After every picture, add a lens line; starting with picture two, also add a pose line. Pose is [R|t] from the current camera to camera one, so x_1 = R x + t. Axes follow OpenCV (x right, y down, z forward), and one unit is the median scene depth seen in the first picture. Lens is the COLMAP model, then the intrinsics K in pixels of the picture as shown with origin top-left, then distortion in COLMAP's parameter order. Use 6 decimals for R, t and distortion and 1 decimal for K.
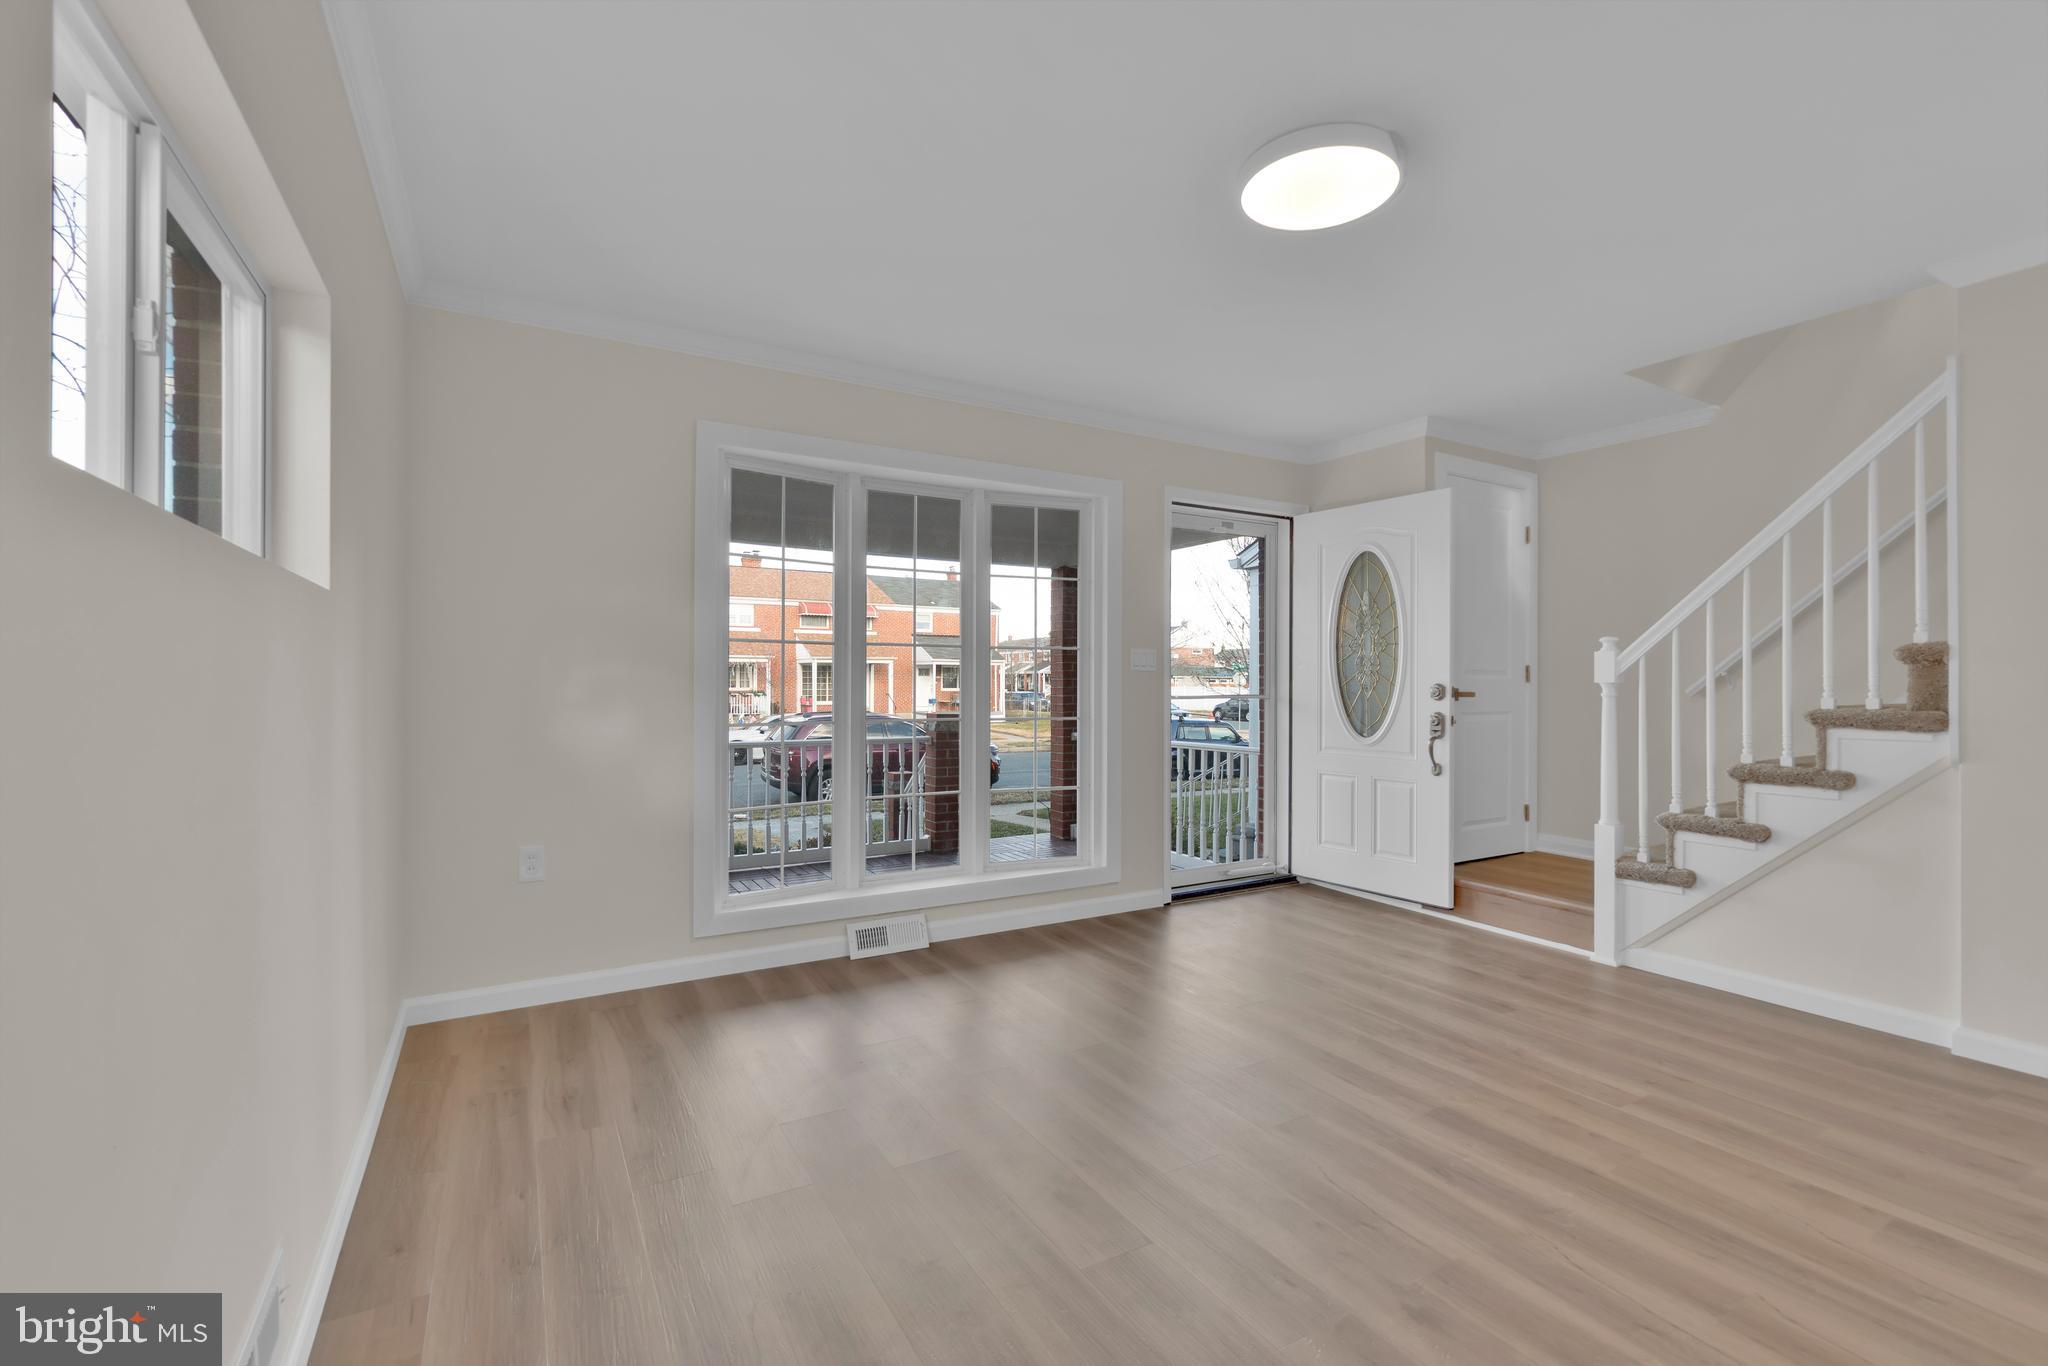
lens RADIAL K [[882.5, 0, 1025.5], [0, 882.5, 682.7], [0, 0, 1]] dist [-0.005077, 0.001060]
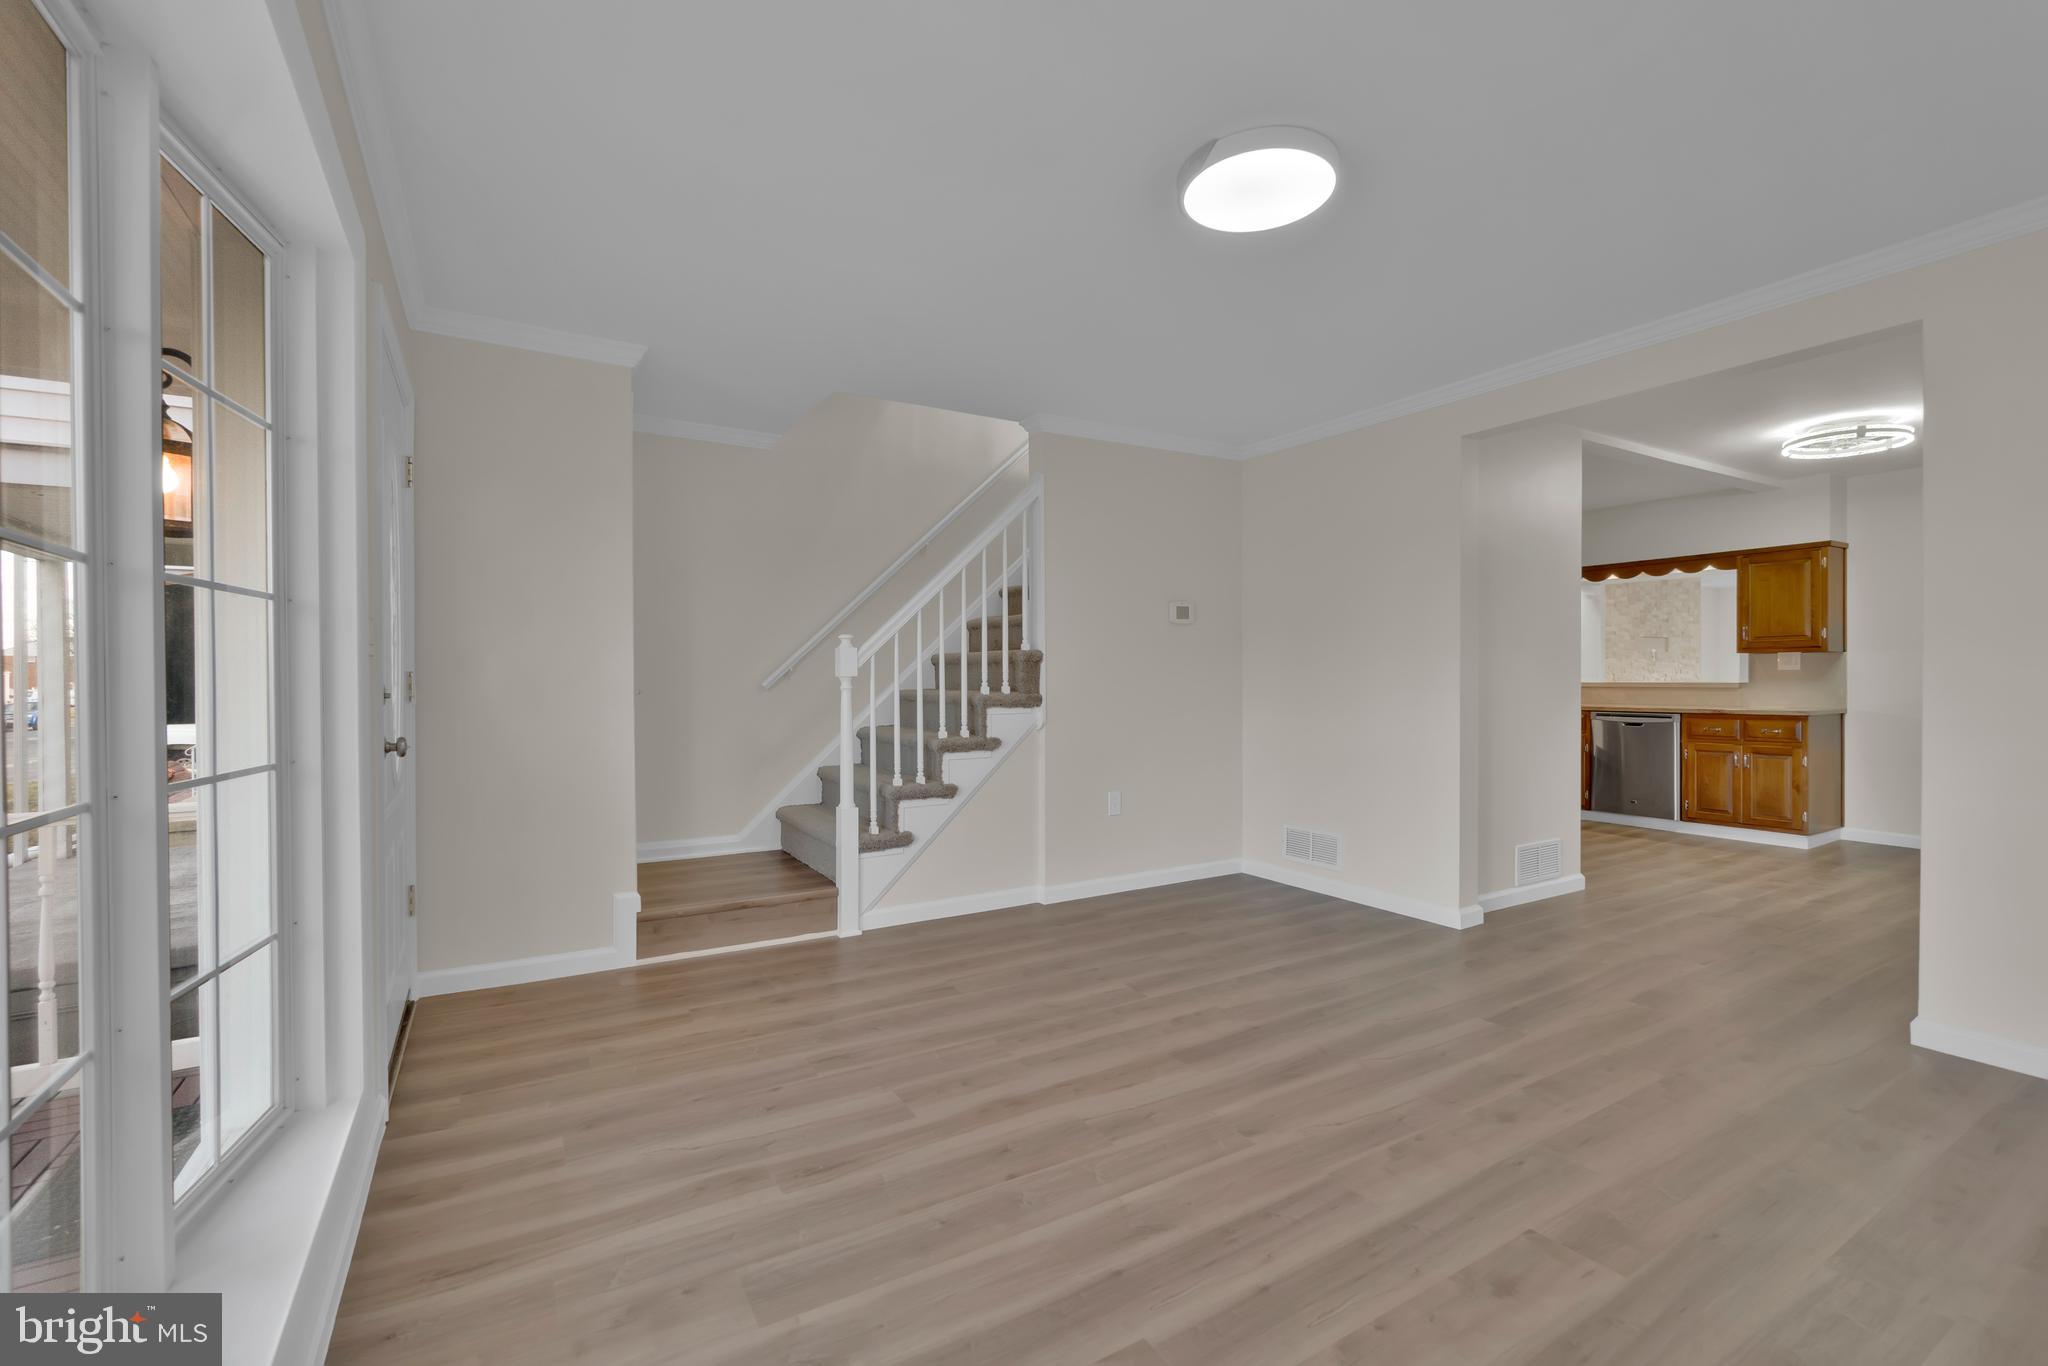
lens RADIAL K [[882.5, 0, 1025.5], [0, 882.5, 682.7], [0, 0, 1]] dist [-0.005077, 0.001060]
pose [[-0.014154, -0.008944, 0.999860, -0.473770], [0.004237, 0.999950, 0.009004, -0.001352], [-0.999891, 0.004363, -0.014115, 0.885030]]
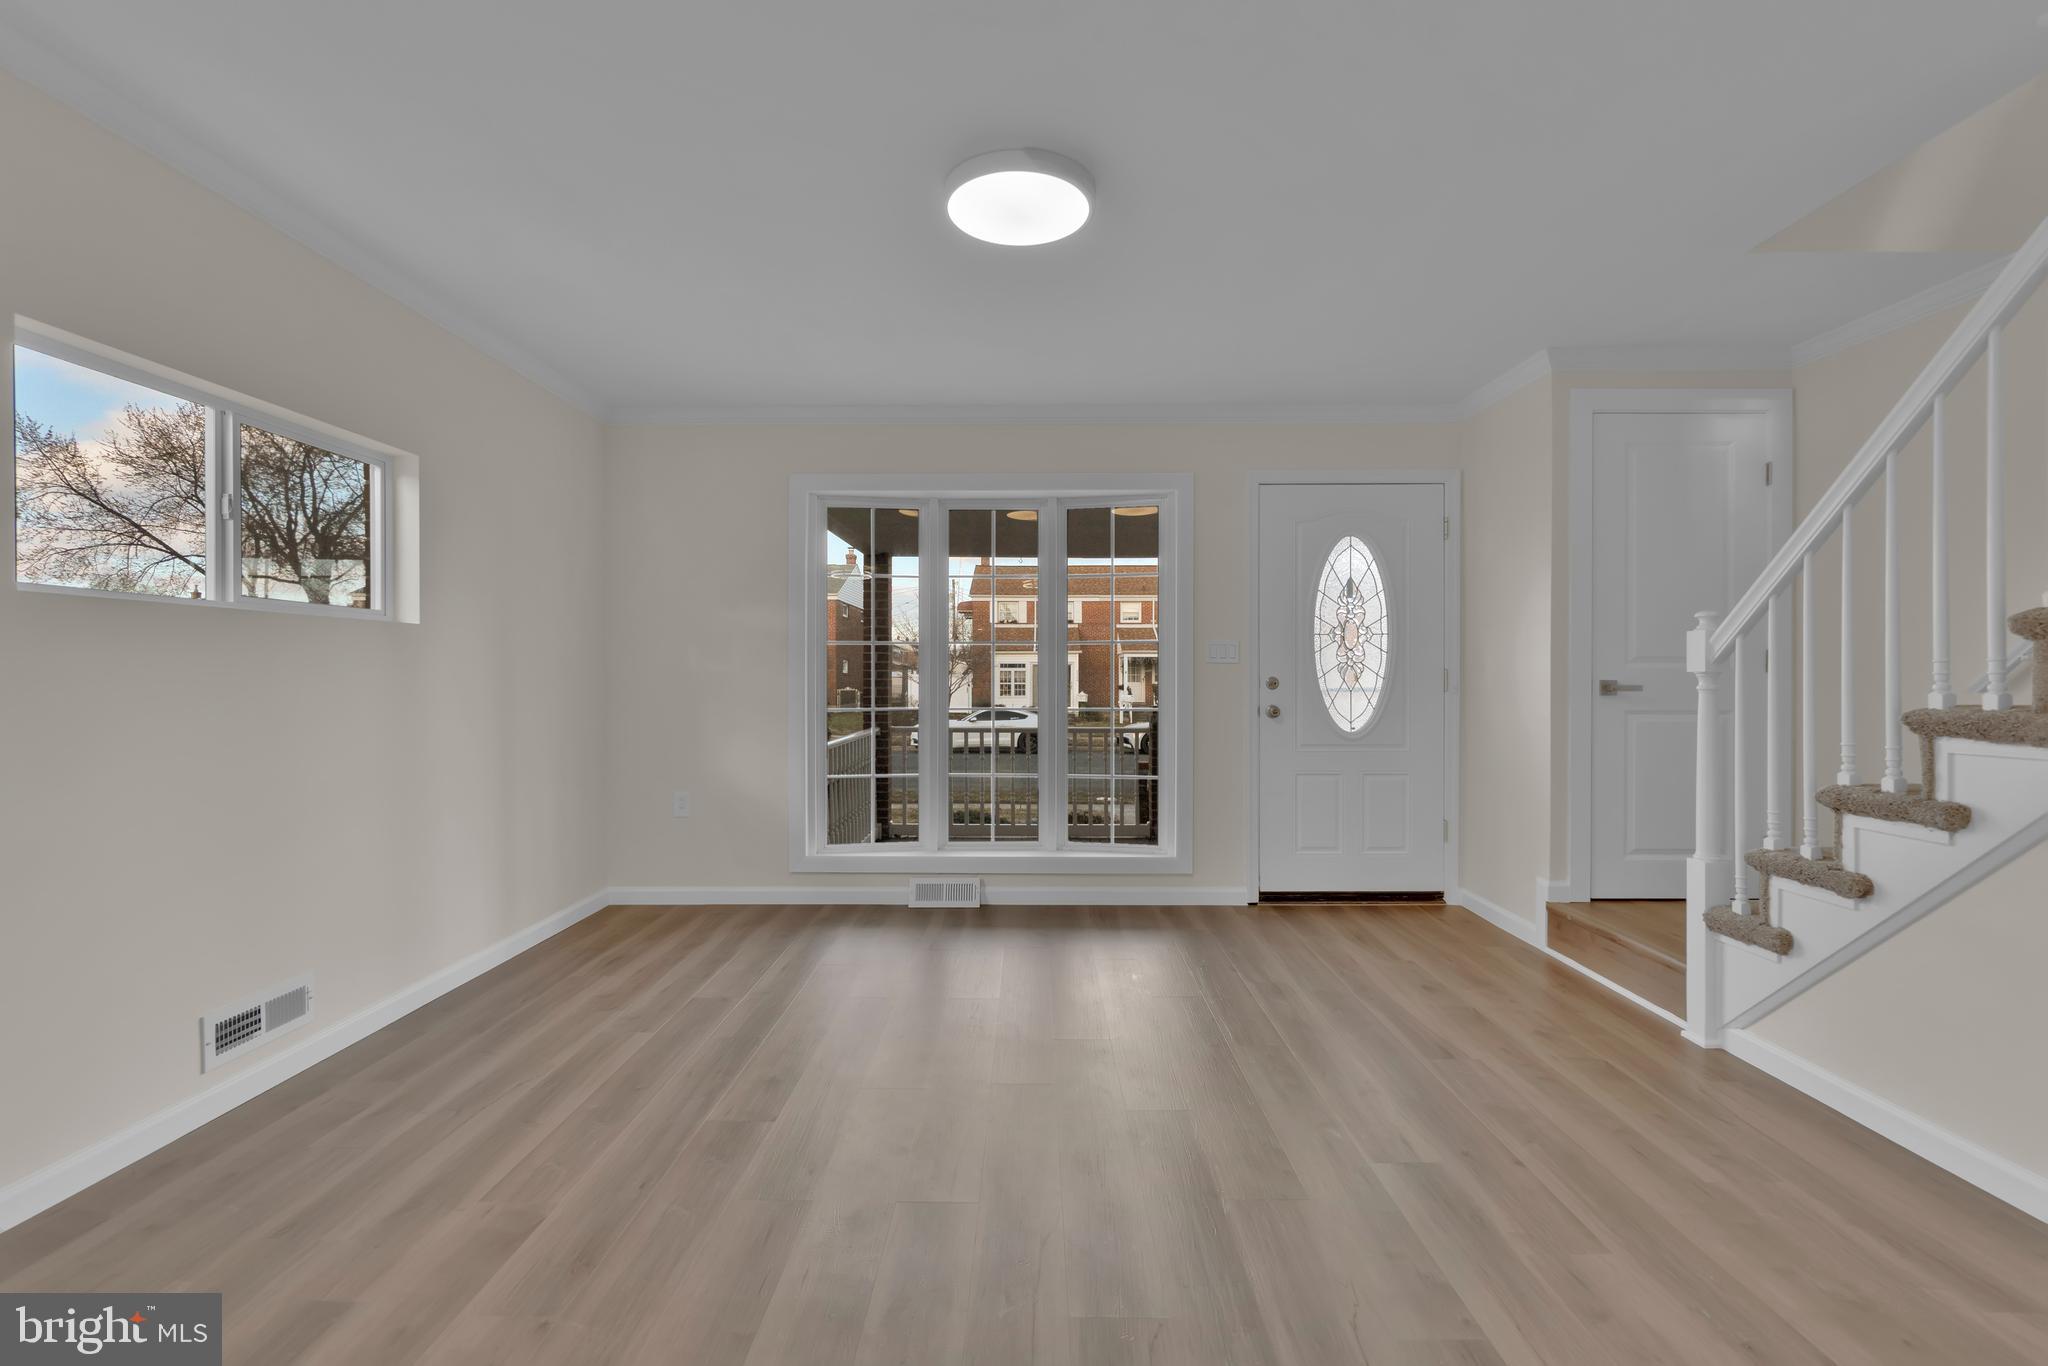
lens RADIAL K [[882.5, 0, 1025.5], [0, 882.5, 682.7], [0, 0, 1]] dist [-0.005077, 0.001060]
pose [[0.859360, -0.000184, -0.511371, 0.607960], [0.004092, 0.999970, 0.006516, 0.002233], [0.511355, -0.007692, 0.859335, 0.060905]]
